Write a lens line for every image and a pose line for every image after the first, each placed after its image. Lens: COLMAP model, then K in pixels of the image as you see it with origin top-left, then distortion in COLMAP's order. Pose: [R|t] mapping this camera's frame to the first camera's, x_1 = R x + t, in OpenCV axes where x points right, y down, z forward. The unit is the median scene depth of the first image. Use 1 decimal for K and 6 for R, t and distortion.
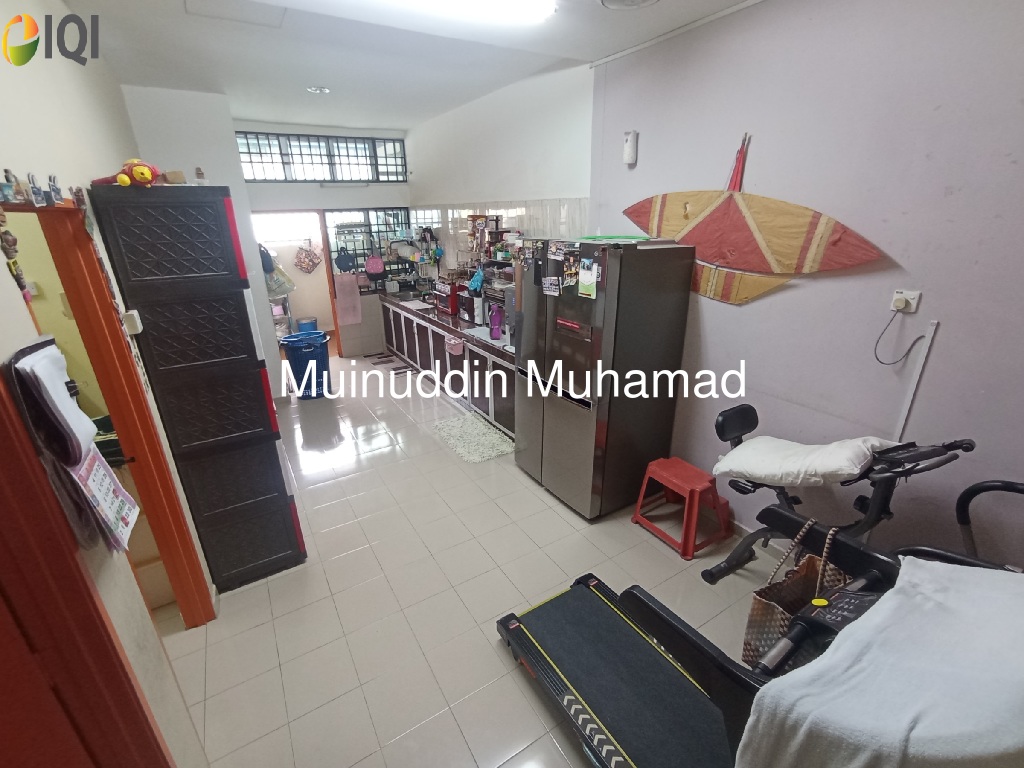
lens RADIAL K [[457.1, 0, 511.7], [0, 457.1, 382.4], [0, 0, 1]] dist [-0.038728, 0.000039]
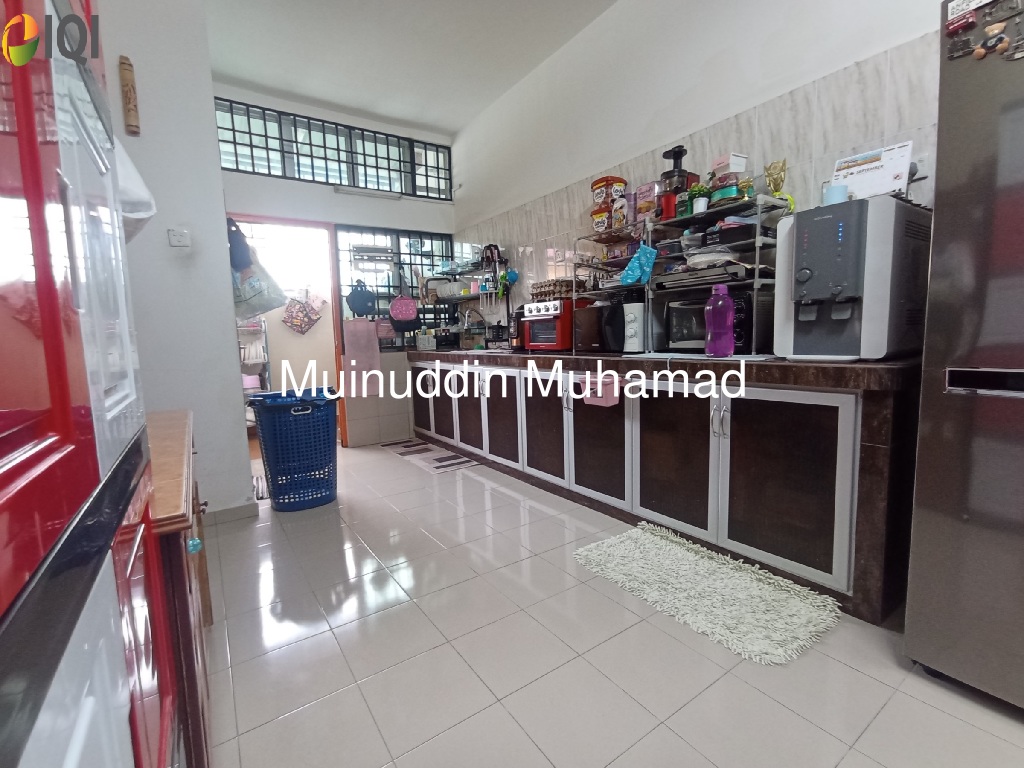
lens RADIAL K [[457.1, 0, 508.3], [0, 457.1, 385.1], [0, 0, 1]] dist [-0.038728, 0.000039]
pose [[0.998968, -0.019721, 0.040925, -0.180638], [0.029418, 0.967283, -0.251988, 0.029027], [-0.034616, 0.252931, 0.966865, 0.374602]]
